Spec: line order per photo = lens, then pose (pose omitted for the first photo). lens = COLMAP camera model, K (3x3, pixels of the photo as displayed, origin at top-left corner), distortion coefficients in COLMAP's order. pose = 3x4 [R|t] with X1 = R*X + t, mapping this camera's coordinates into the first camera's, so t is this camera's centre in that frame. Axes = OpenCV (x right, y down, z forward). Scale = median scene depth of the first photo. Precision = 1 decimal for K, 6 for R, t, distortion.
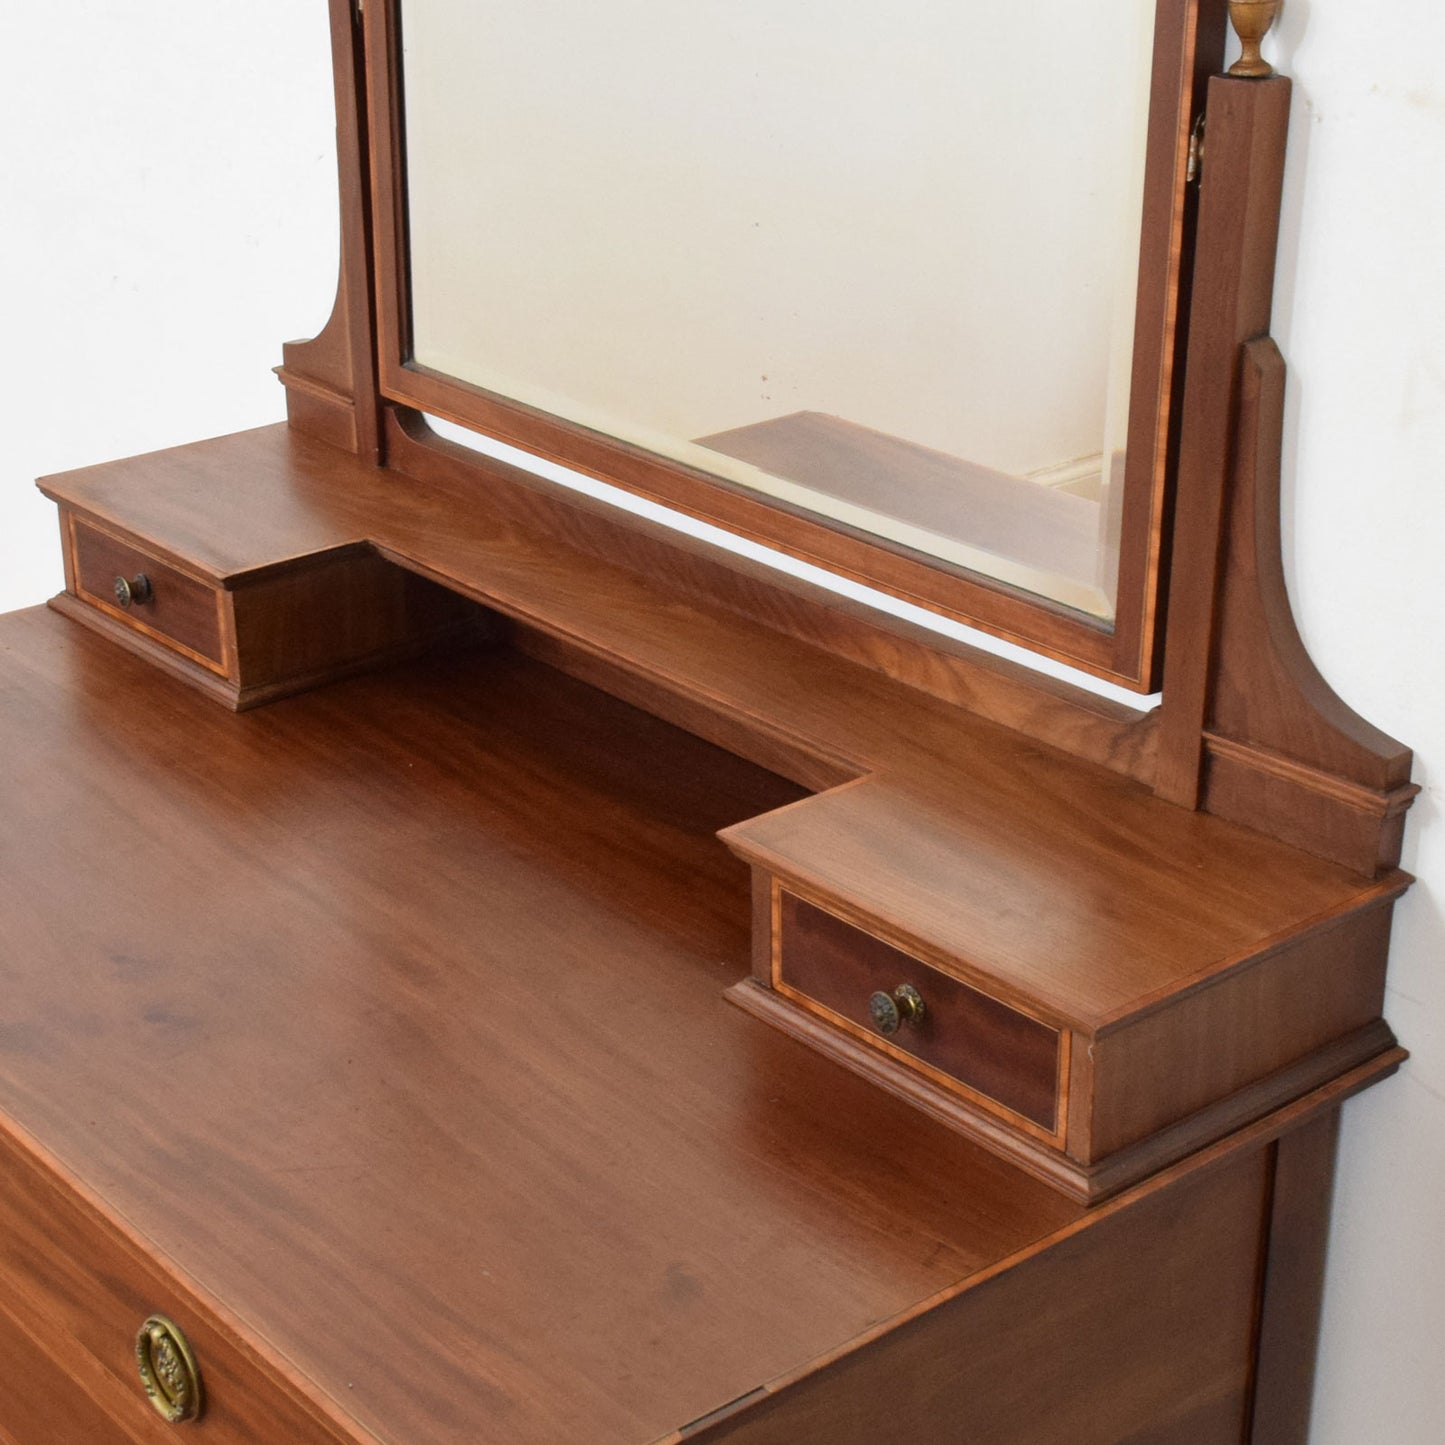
lens RADIAL K [[2780.3, 0, 633.2], [0, 2780.3, 724.5], [0, 0, 1]] dist [-0.021001, 0.060870]
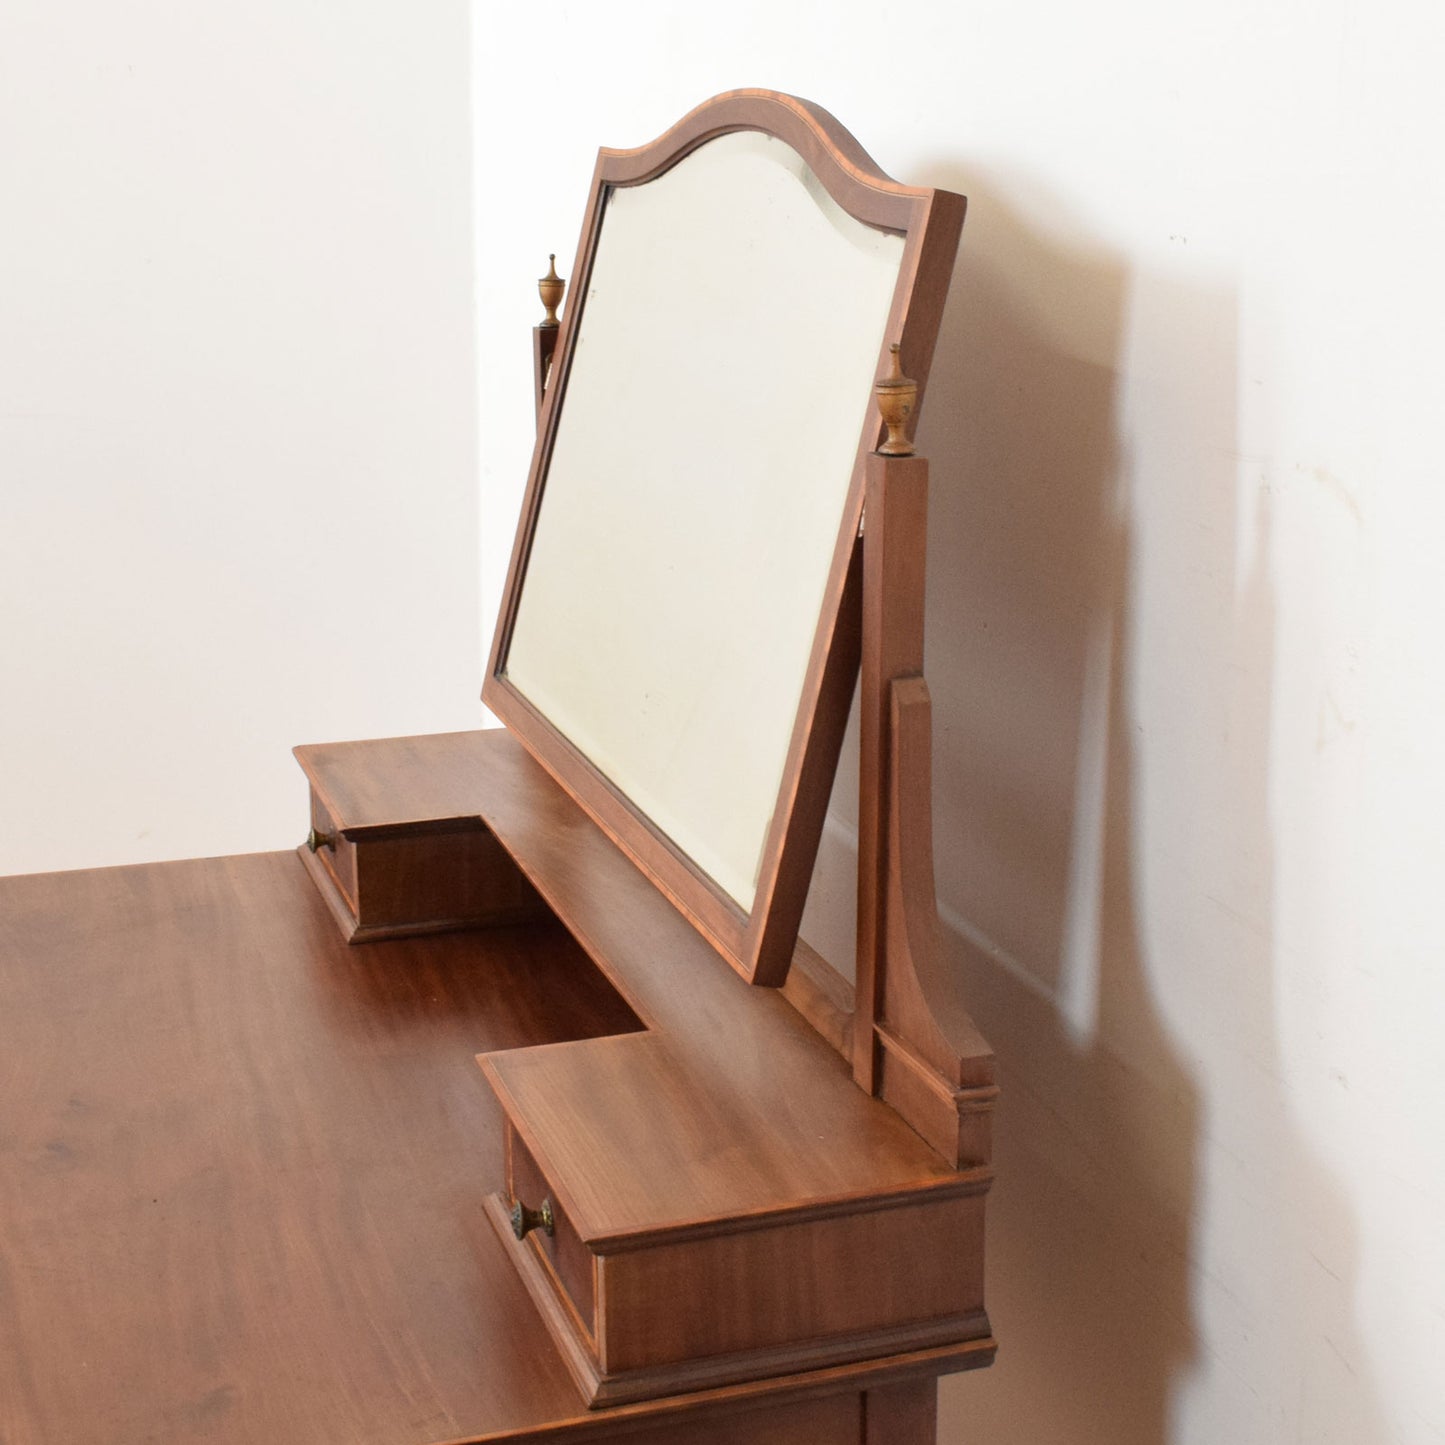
lens RADIAL K [[2493.6, 0, 812.4], [0, 2493.6, 642.1], [0, 0, 1]] dist [-0.067915, 0.130433]
pose [[0.947063, 0.089294, -0.308380, 0.459194], [-0.145233, 0.975799, -0.163473, 0.018951], [0.286320, 0.199606, 0.937112, 0.020905]]
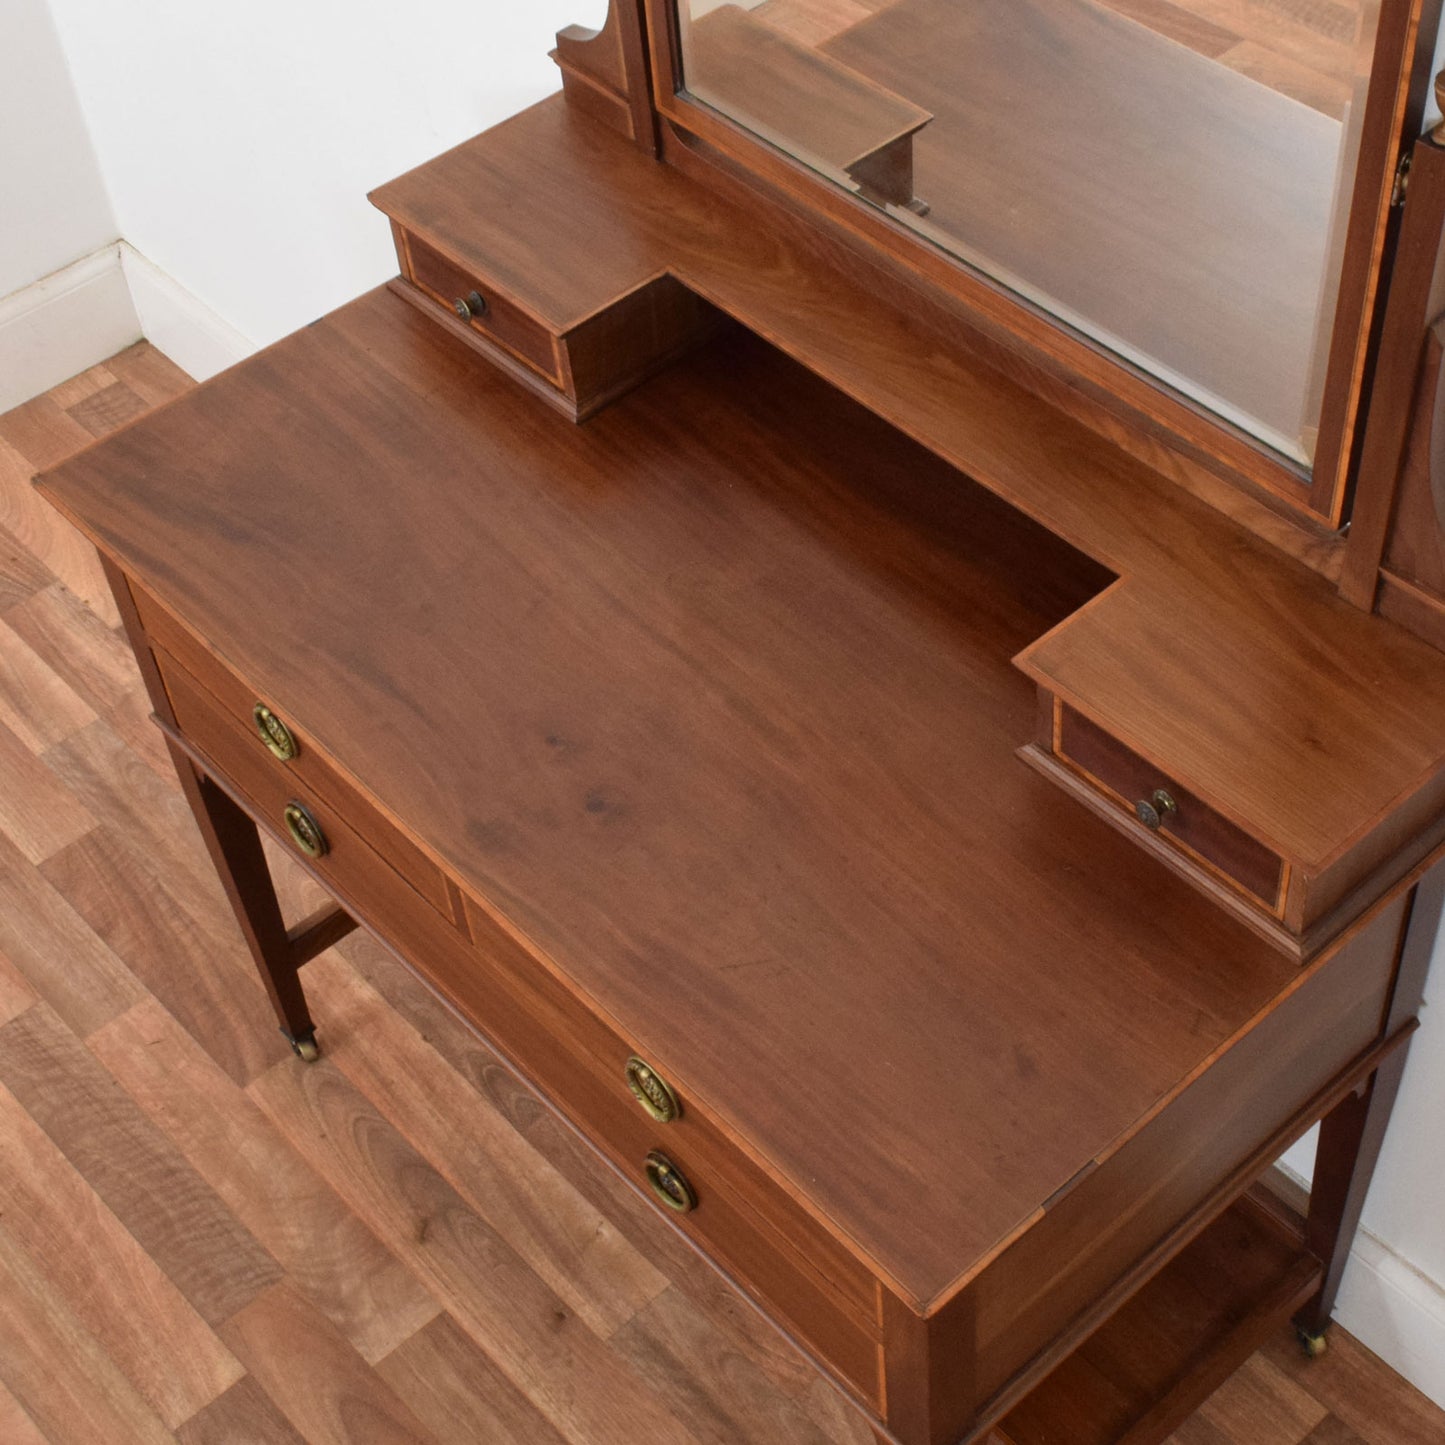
lens RADIAL K [[2493.6, 0, 812.4], [0, 2493.6, 642.1], [0, 0, 1]] dist [-0.067915, 0.130433]
pose [[0.997262, -0.065167, 0.034949, -0.101894], [0.046966, 0.923240, 0.381343, -0.410106], [-0.057117, -0.378657, 0.923773, -0.080860]]
